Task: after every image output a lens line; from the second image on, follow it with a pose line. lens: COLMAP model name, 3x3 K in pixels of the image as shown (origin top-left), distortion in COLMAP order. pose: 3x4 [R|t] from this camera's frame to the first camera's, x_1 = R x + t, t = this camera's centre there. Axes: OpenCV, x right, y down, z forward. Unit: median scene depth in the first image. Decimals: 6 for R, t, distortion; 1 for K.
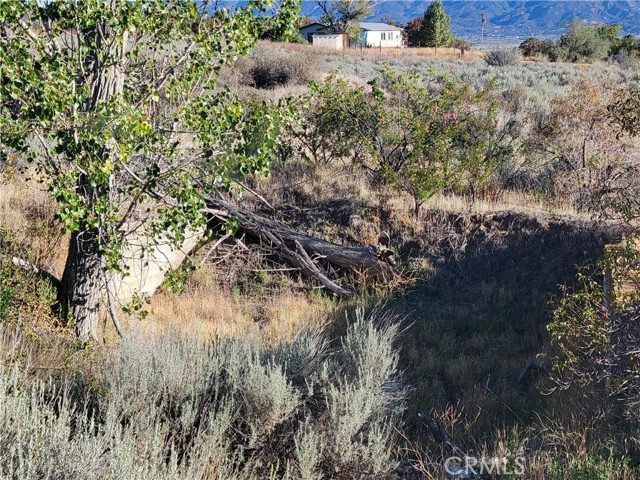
lens RADIAL K [[522.2, 0, 319.9], [0, 522.2, 239.9], [0, 0, 1]] dist [0.006127, 0.001409]
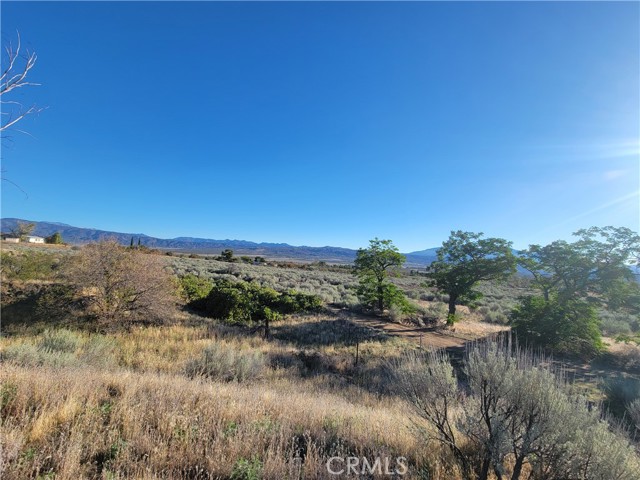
lens RADIAL K [[260.2, 0, 321.0], [0, 260.2, 243.4], [0, 0, 1]] dist [0.003972, -0.002233]
pose [[0.745865, 0.070907, 0.662313, 0.544663], [0.154555, 0.948759, -0.275626, 0.557815], [-0.647919, 0.307944, 0.696686, -1.980366]]
